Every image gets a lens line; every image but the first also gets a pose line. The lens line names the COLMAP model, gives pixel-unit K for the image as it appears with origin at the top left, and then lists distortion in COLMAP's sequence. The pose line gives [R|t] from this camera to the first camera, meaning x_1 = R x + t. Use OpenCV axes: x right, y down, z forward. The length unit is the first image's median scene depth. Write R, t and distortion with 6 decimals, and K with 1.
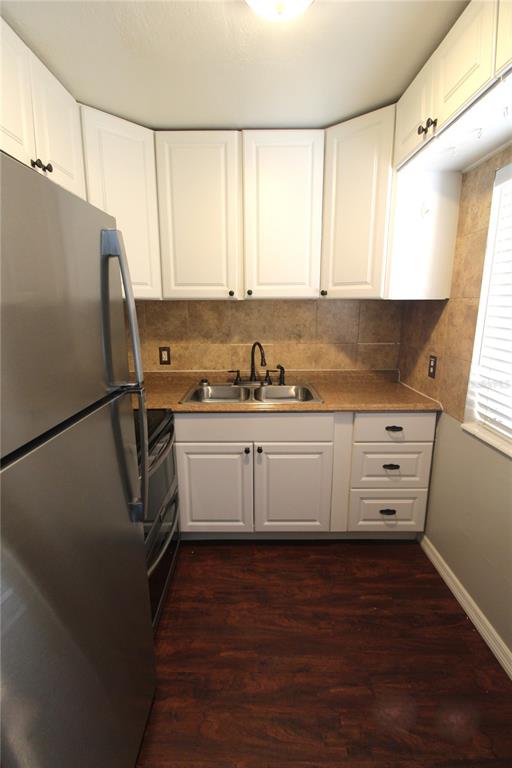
lens RADIAL K [[357.3, 0, 256.0], [0, 357.3, 384.0], [0, 0, 1]] dist [-0.015463, -0.000758]
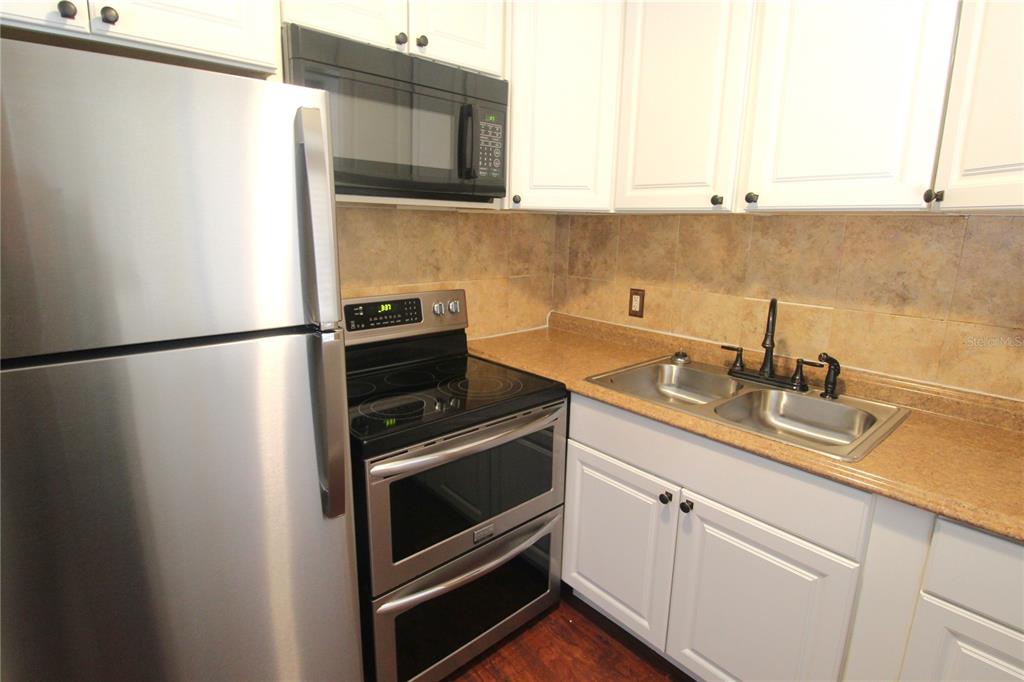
lens RADIAL K [[510.8, 0, 509.6], [0, 510.8, 332.3], [0, 0, 1]] dist [0.000416, -0.015019]
pose [[0.657563, 0.171677, -0.733579, 0.271035], [-0.180450, 0.981239, 0.067885, -0.050525], [0.731470, 0.087736, 0.676206, 0.244050]]
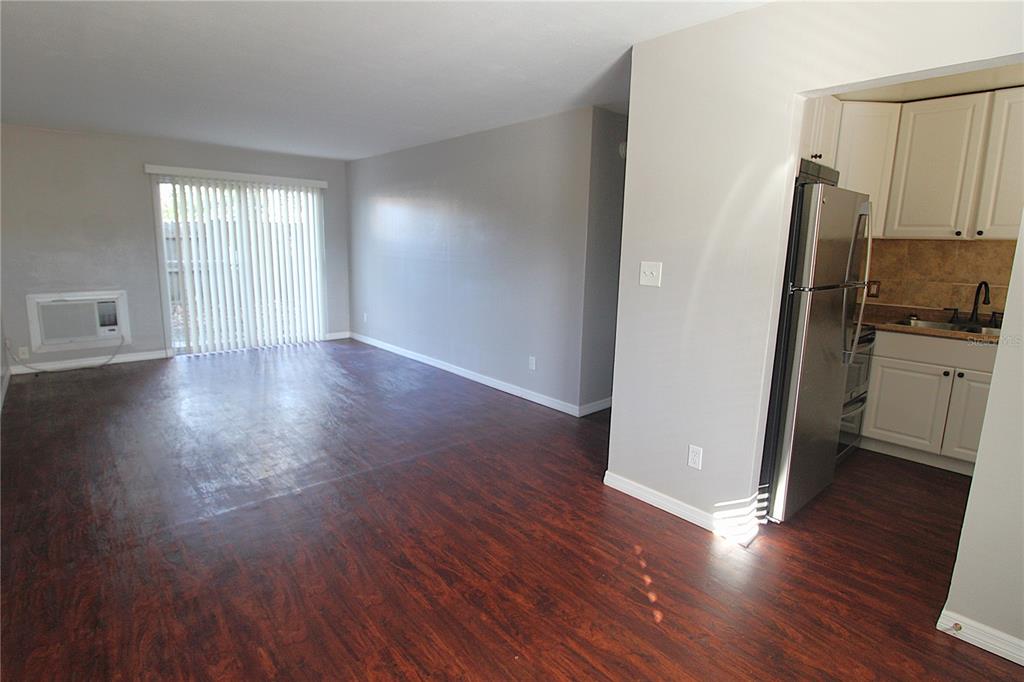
lens RADIAL K [[510.8, 0, 509.6], [0, 510.8, 332.3], [0, 0, 1]] dist [0.000416, -0.015019]
pose [[0.660665, 0.145455, -0.736455, 0.177941], [-0.181602, 0.982877, 0.031212, 0.209760], [0.728384, 0.113121, 0.675767, -0.868002]]
